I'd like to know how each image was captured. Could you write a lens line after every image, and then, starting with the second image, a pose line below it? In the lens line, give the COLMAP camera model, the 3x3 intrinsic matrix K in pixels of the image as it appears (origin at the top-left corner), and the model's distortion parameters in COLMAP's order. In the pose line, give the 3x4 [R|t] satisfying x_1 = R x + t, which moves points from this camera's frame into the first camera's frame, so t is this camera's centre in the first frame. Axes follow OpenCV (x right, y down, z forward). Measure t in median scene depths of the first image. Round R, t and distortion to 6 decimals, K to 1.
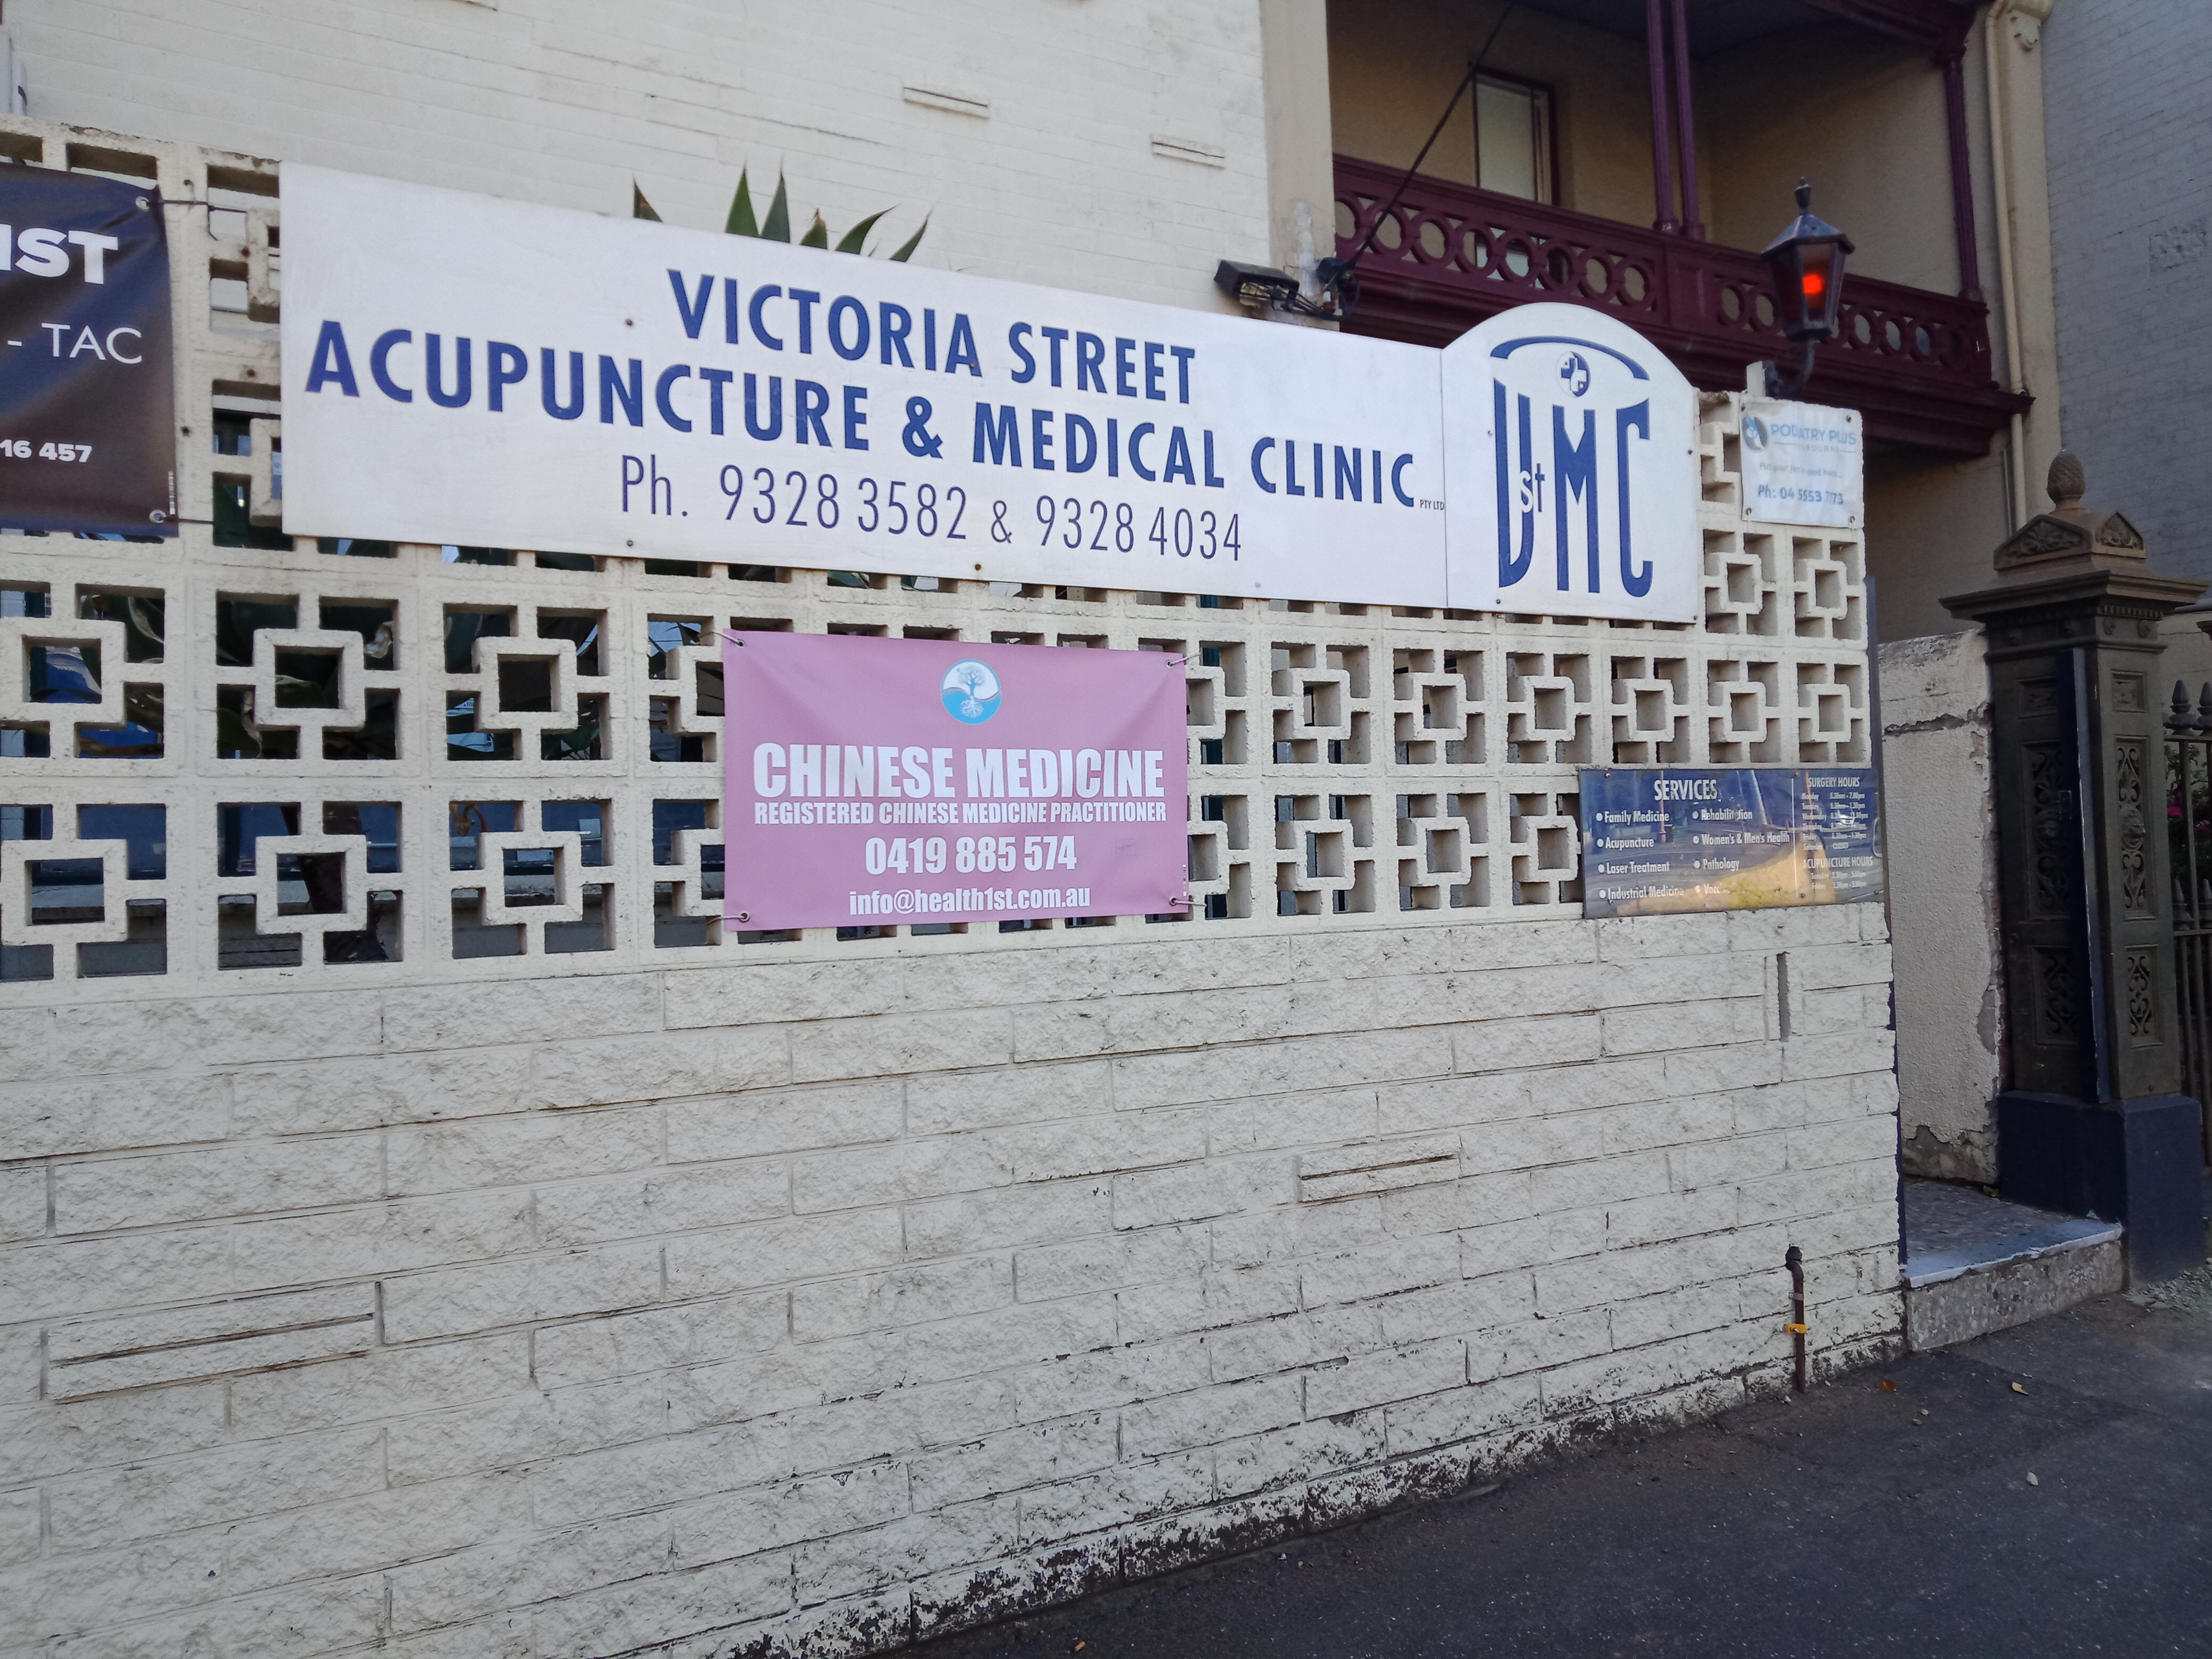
lens RADIAL K [[1659.8, 0, 1113.8], [0, 1659.8, 821.1], [0, 0, 1]] dist [0.037853, -0.024152]
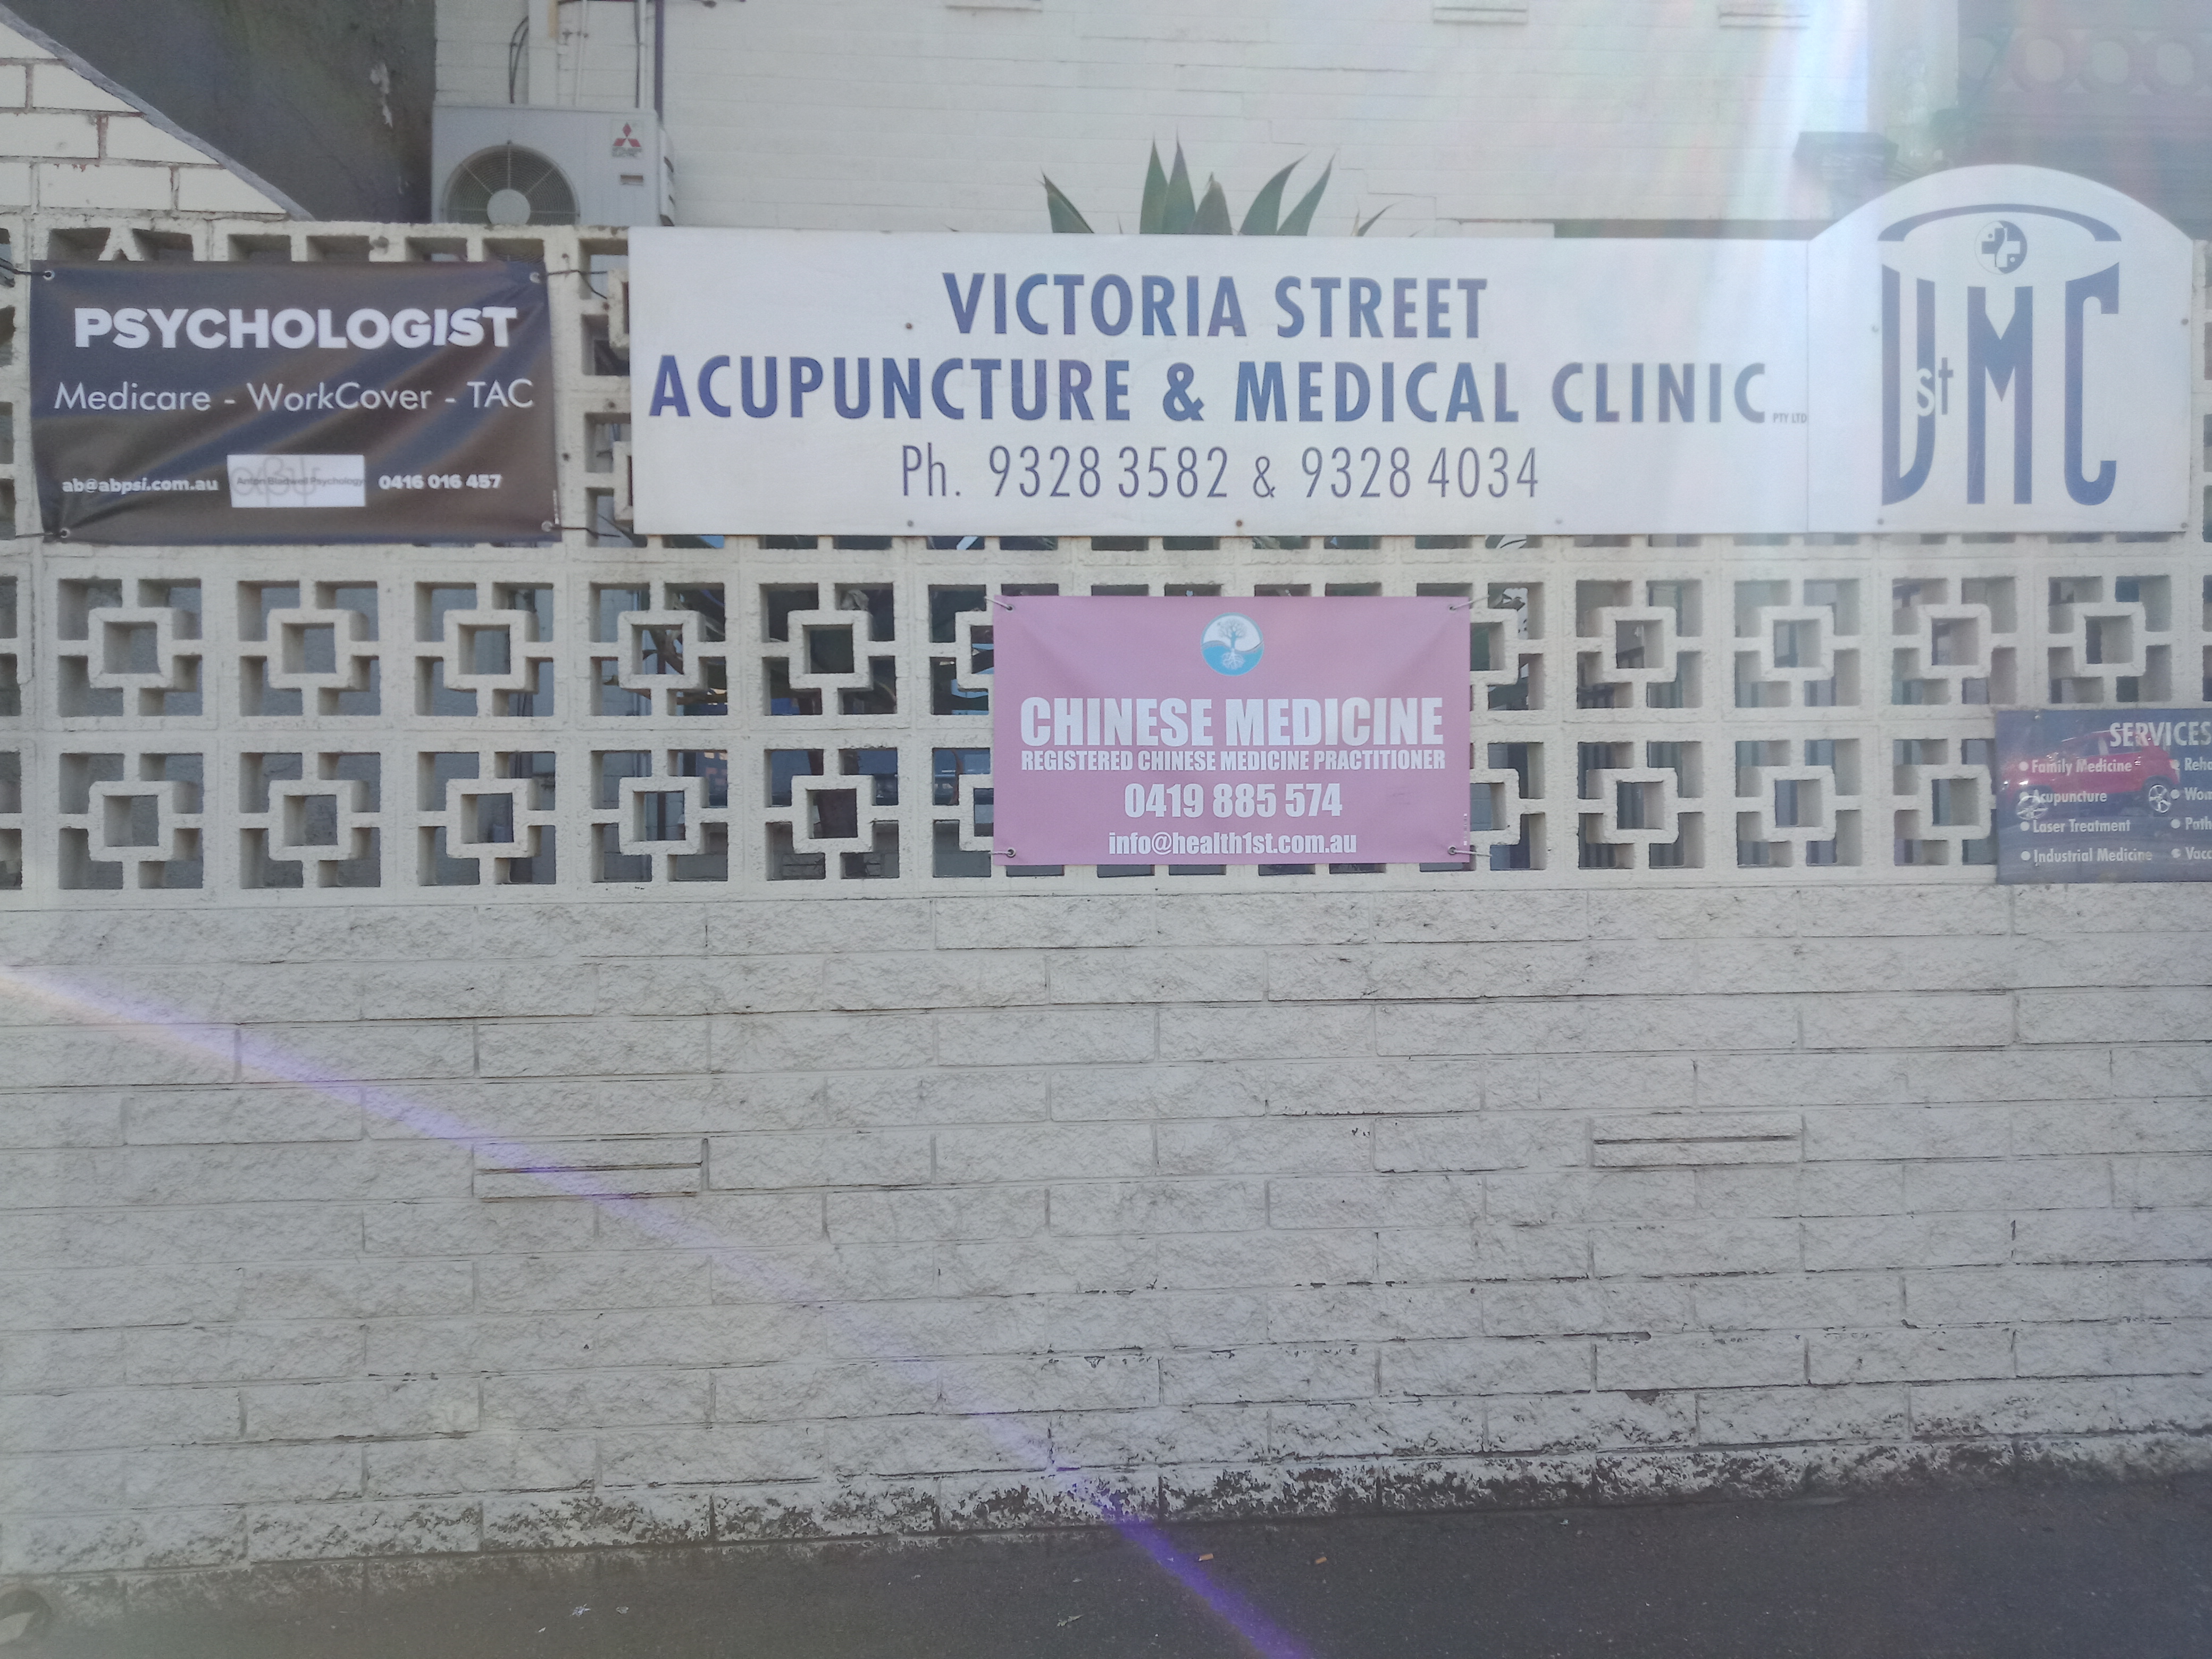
lens RADIAL K [[1659.8, 0, 1072.6], [0, 1659.8, 833.5], [0, 0, 1]] dist [0.037853, -0.024152]
pose [[0.905167, 0.025313, -0.424302, 0.271810], [-0.004771, 0.998767, 0.049406, -0.010211], [0.425029, -0.042696, 0.904172, 0.009982]]
